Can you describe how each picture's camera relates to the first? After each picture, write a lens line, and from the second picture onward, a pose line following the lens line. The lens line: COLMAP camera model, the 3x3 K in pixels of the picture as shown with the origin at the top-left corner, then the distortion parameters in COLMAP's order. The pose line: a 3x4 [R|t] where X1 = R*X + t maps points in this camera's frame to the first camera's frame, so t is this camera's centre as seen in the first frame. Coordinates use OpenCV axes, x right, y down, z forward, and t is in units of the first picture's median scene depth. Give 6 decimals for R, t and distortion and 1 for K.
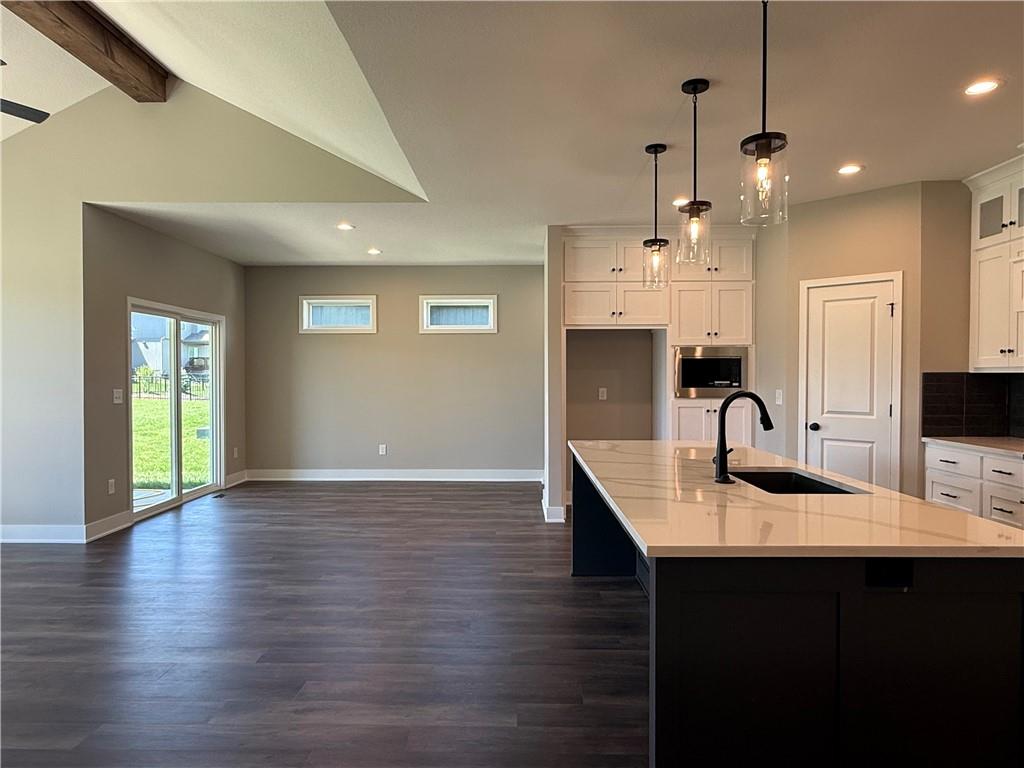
lens RADIAL K [[636.5, 0, 508.9], [0, 636.5, 384.0], [0, 0, 1]] dist [-0.003329, 0.001473]
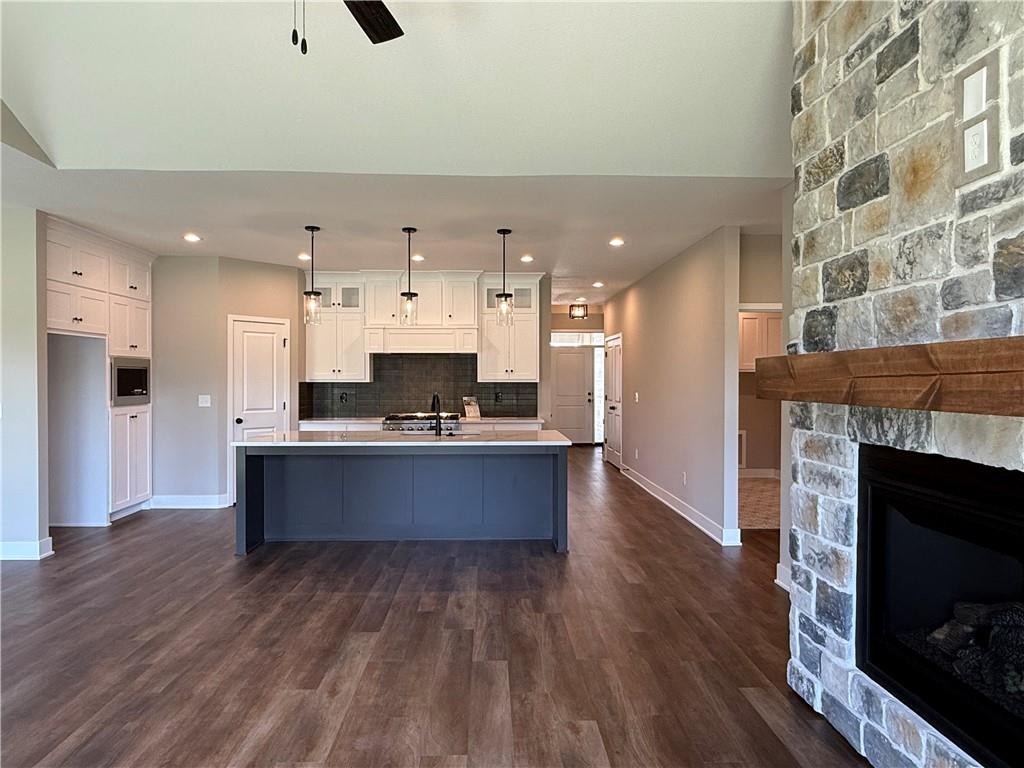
lens RADIAL K [[636.5, 0, 507.6], [0, 636.5, 382.4], [0, 0, 1]] dist [-0.003329, 0.001473]
pose [[-0.047748, -0.005051, 0.998847, -0.944226], [0.012292, 0.999909, 0.005644, -0.017662], [-0.998784, 0.012547, -0.047682, 0.481291]]
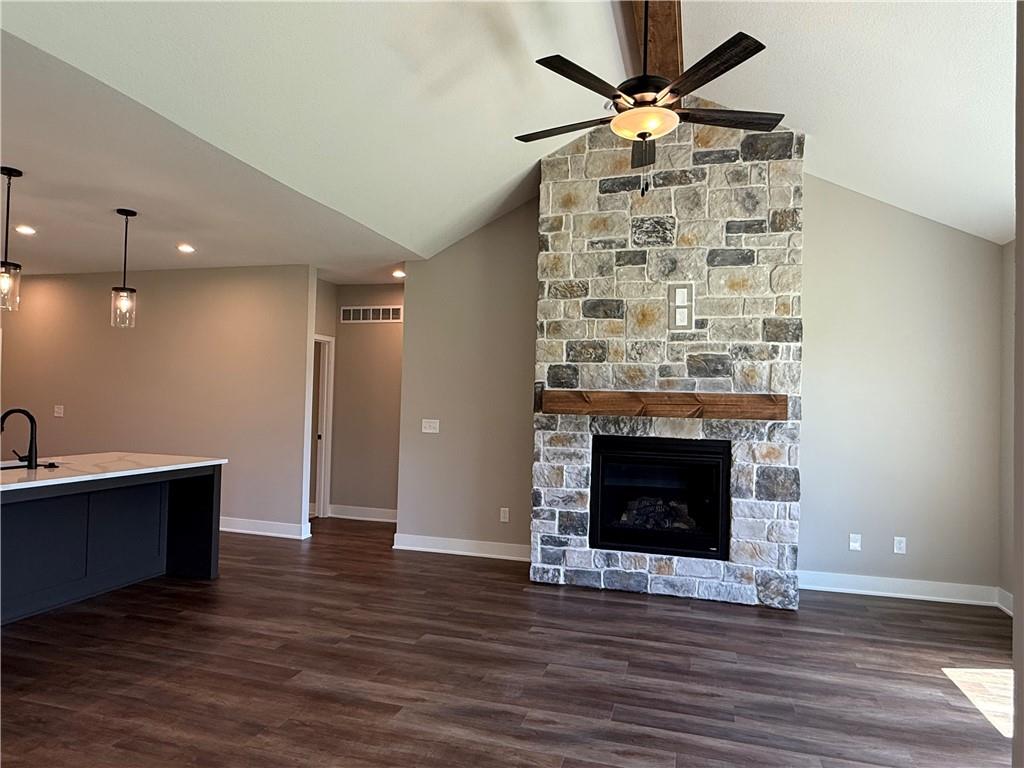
lens RADIAL K [[636.5, 0, 508.7], [0, 636.5, 384.0], [0, 0, 1]] dist [-0.003329, 0.001473]
pose [[-0.962992, -0.018196, 0.268915, -0.607739], [-0.022549, 0.999660, -0.013108, -0.028390], [-0.268585, -0.018687, -0.963075, 1.167639]]
